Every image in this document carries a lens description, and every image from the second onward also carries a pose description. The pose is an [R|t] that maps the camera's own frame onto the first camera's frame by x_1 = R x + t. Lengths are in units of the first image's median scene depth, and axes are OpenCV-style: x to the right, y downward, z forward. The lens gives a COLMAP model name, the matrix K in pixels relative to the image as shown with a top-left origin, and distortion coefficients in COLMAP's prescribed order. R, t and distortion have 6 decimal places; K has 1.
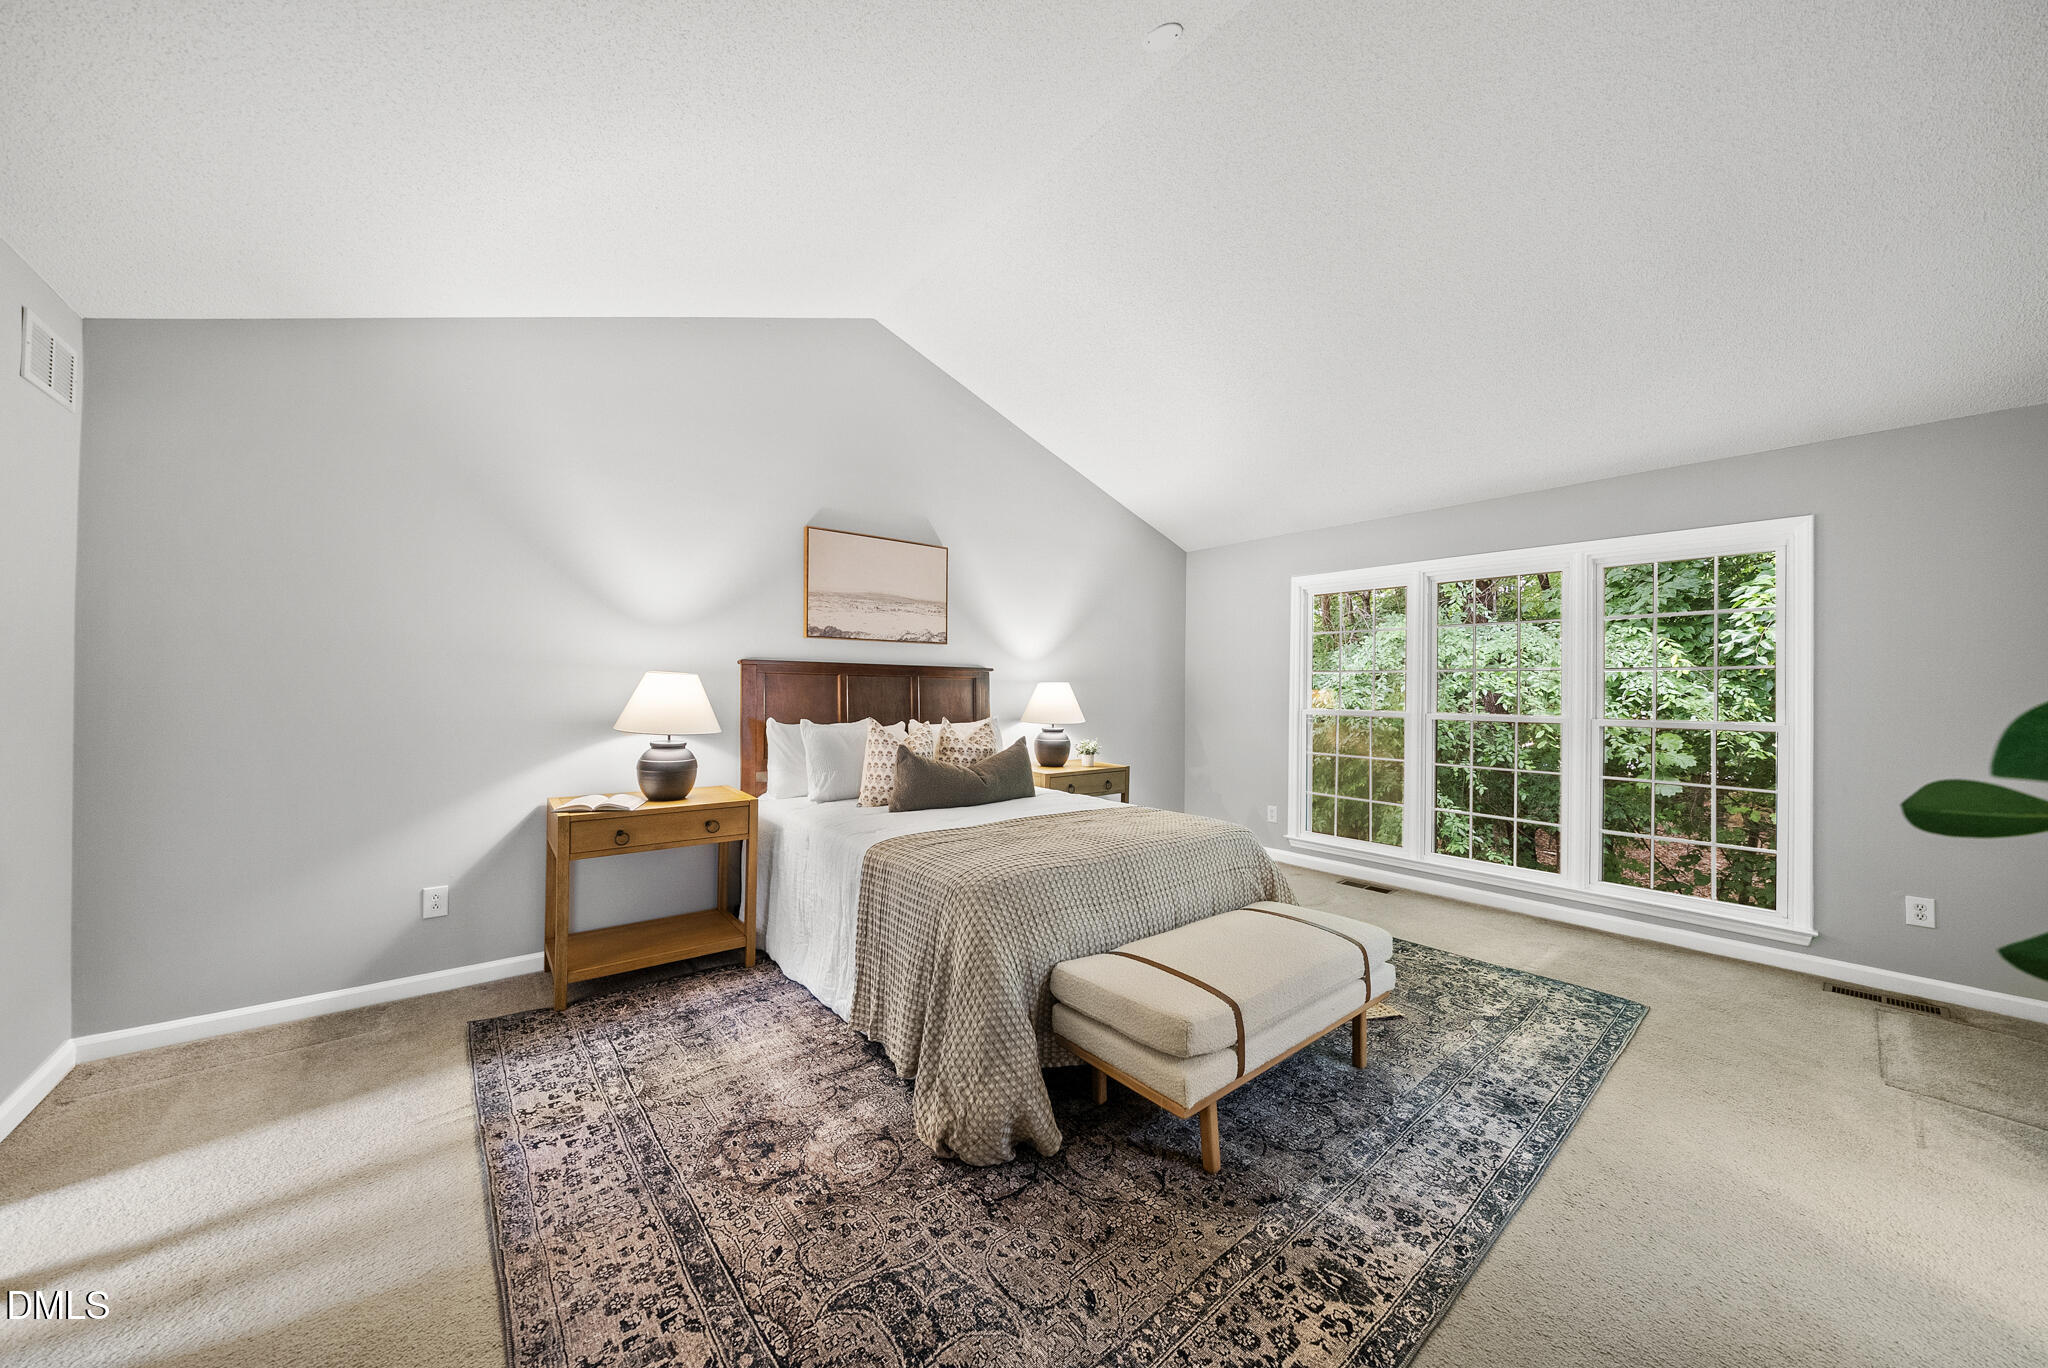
lens RADIAL K [[702.9, 0, 1015.8], [0, 702.9, 695.0], [0, 0, 1]] dist [-0.007427, -0.000014]
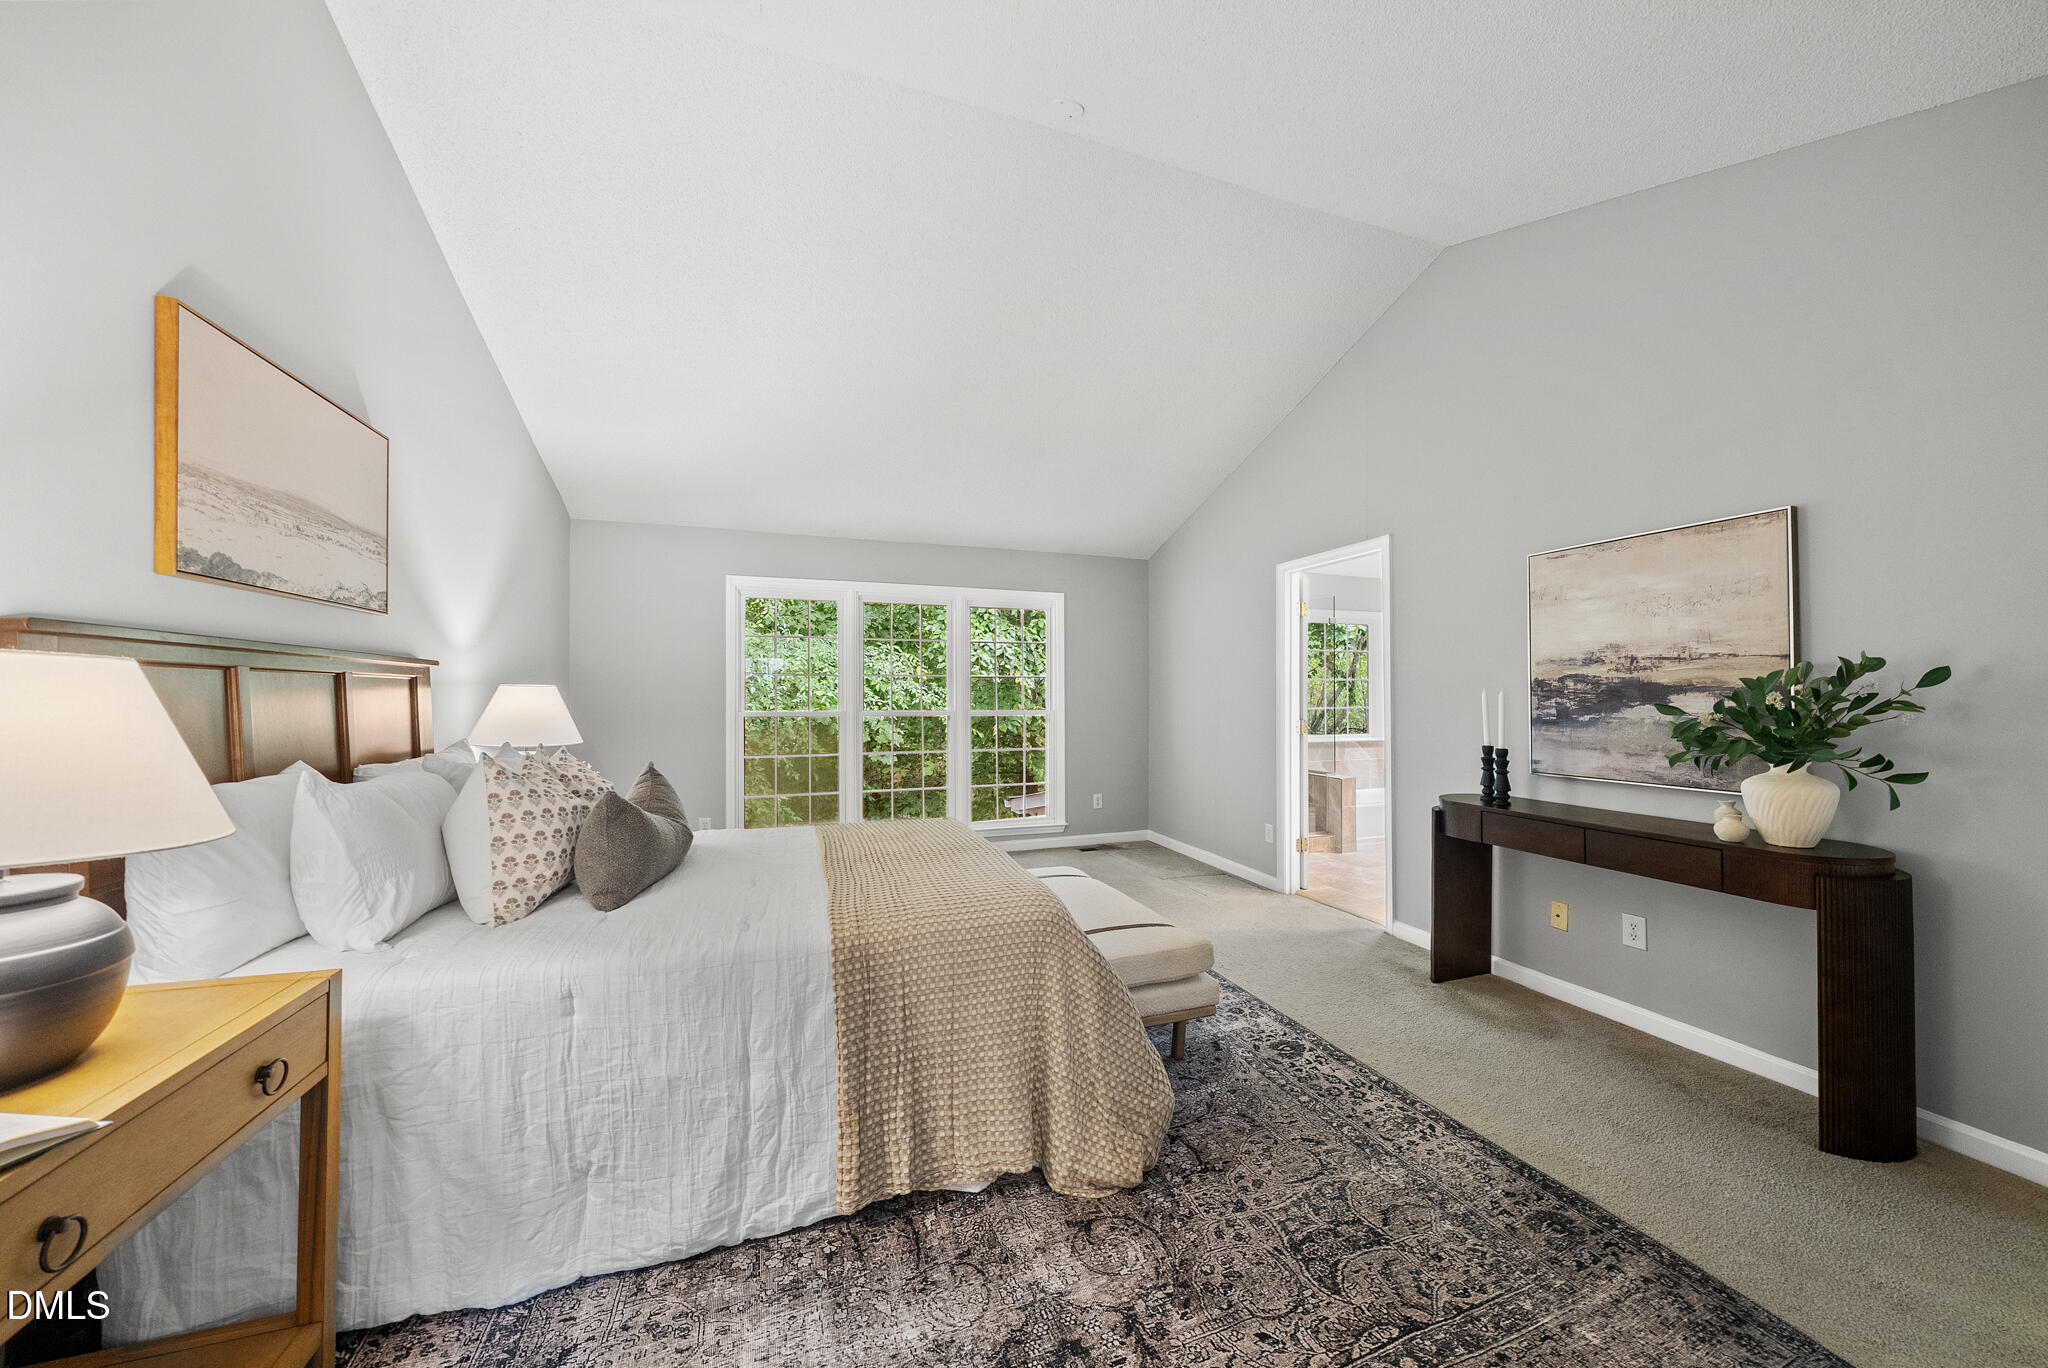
lens RADIAL K [[702.9, 0, 1022.8], [0, 702.9, 680.5], [0, 0, 1]] dist [-0.007427, -0.000014]
pose [[0.331499, 0.007155, 0.943429, -1.085512], [0.007664, 0.999918, -0.010276, -0.024539], [-0.943425, 0.010637, 0.331417, 0.834994]]
